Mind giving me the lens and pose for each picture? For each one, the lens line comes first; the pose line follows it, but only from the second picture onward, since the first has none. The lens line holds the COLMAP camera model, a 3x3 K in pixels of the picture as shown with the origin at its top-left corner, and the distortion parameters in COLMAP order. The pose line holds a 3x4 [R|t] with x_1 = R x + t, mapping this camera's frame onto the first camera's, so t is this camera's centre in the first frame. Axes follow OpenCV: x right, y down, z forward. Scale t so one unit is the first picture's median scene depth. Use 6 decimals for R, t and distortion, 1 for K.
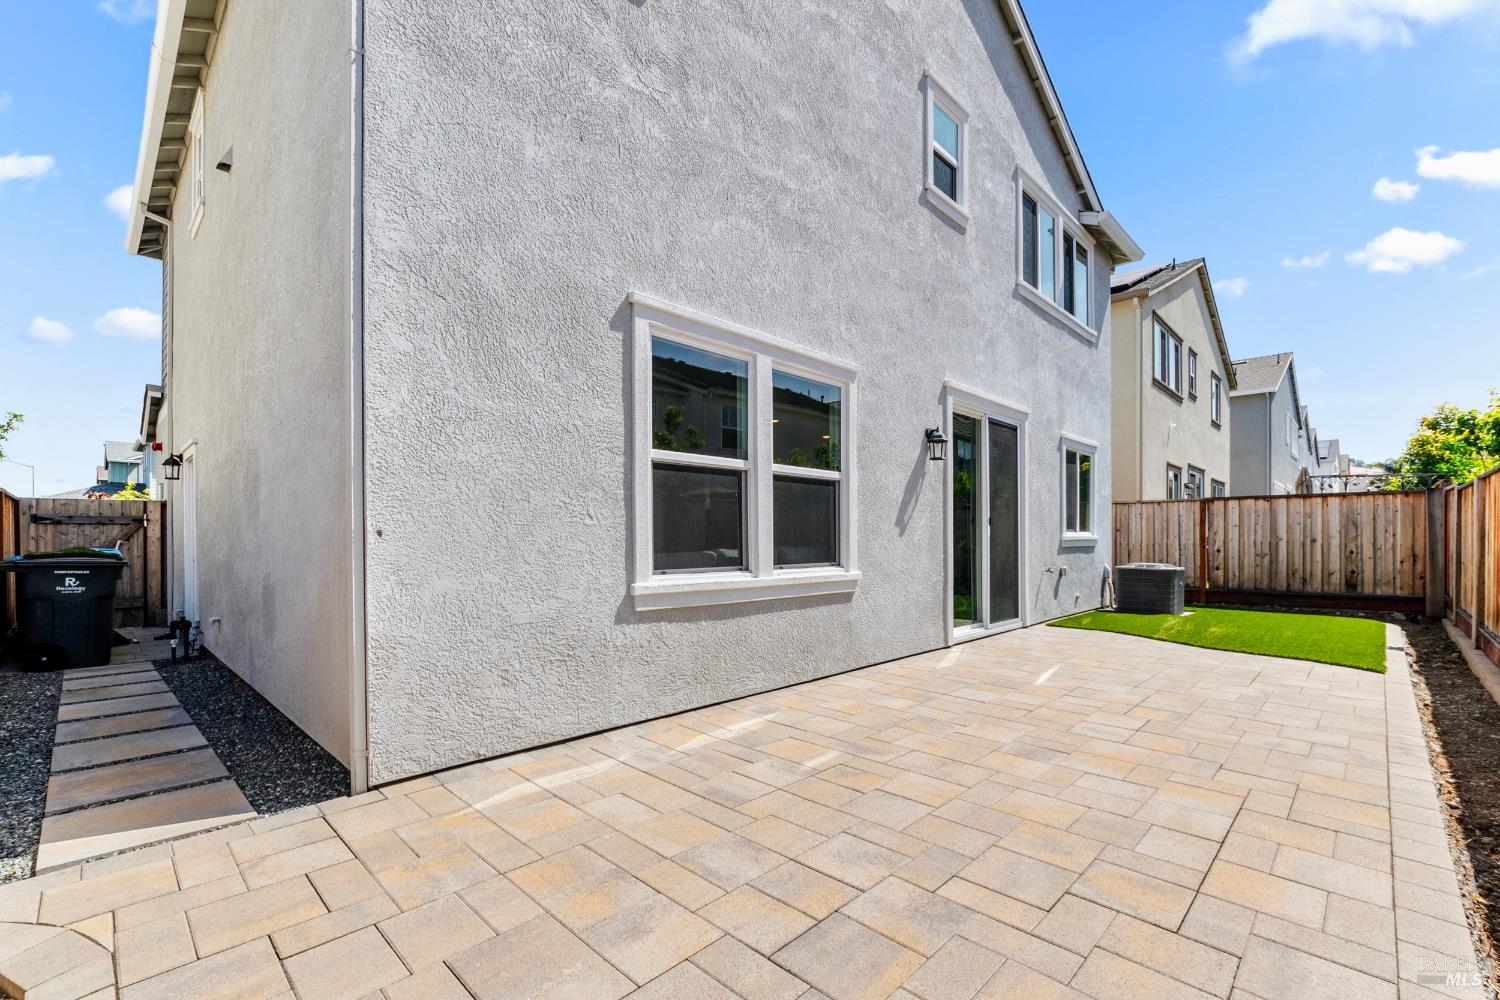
lens RADIAL K [[664.1, 0, 746.7], [0, 664.1, 530.2], [0, 0, 1]] dist [-0.014118, -0.000139]
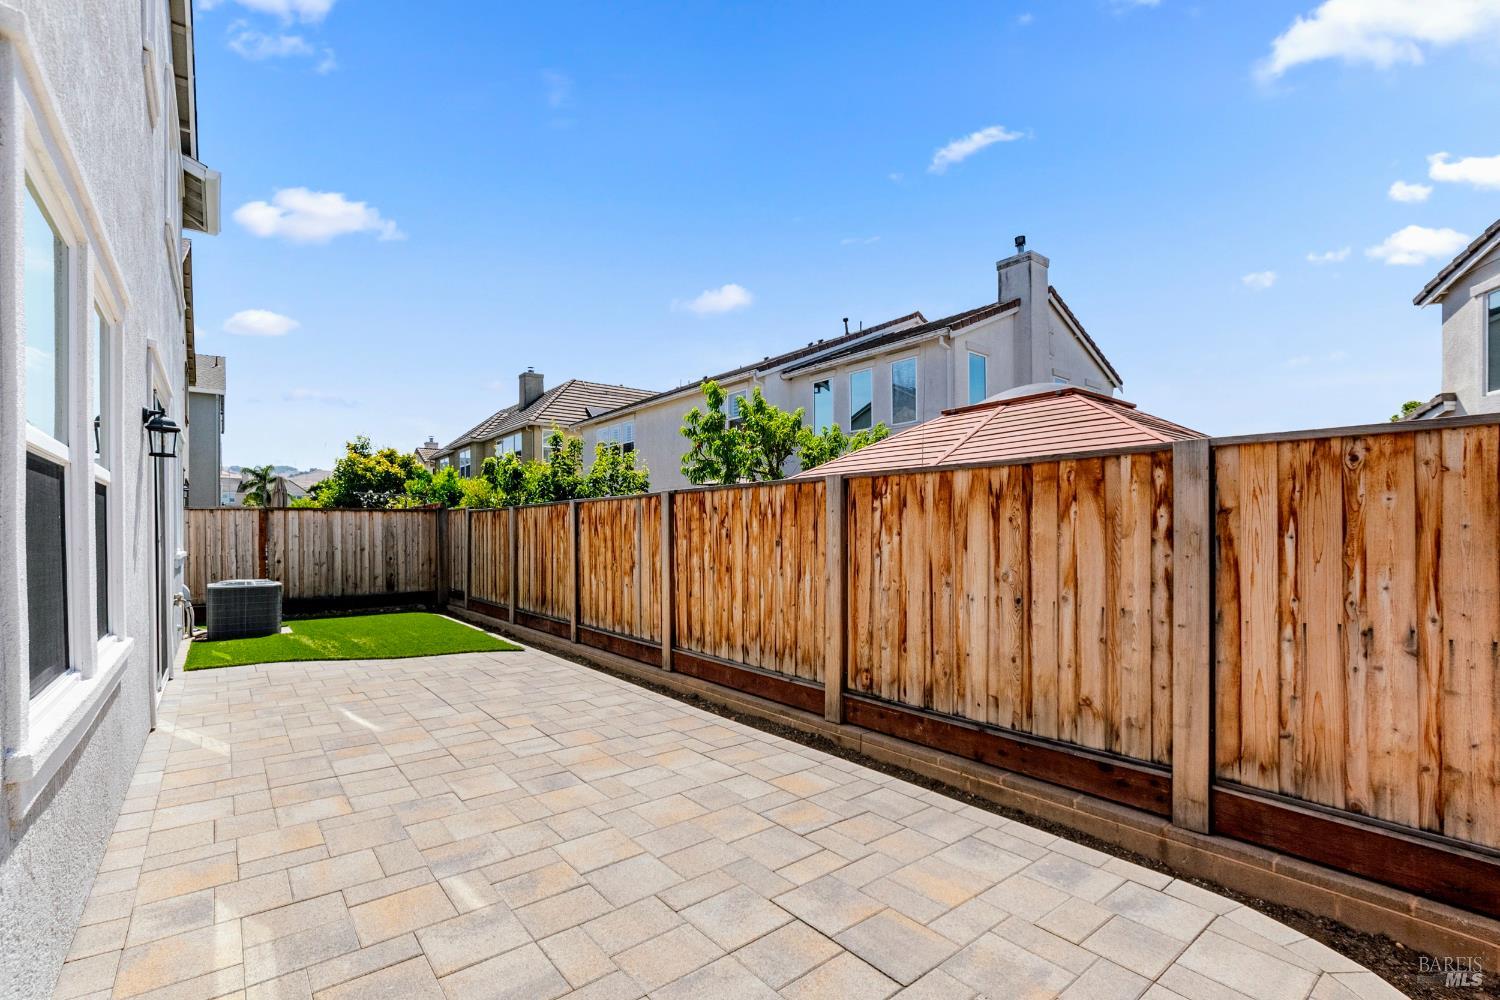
lens RADIAL K [[664.1, 0, 746.7], [0, 664.1, 530.2], [0, 0, 1]] dist [-0.014118, -0.000139]
pose [[0.112472, 0.000384, 0.993655, -0.211790], [-0.005854, 0.999983, 0.000276, -0.022788], [-0.993638, -0.005848, 0.112472, 0.220338]]
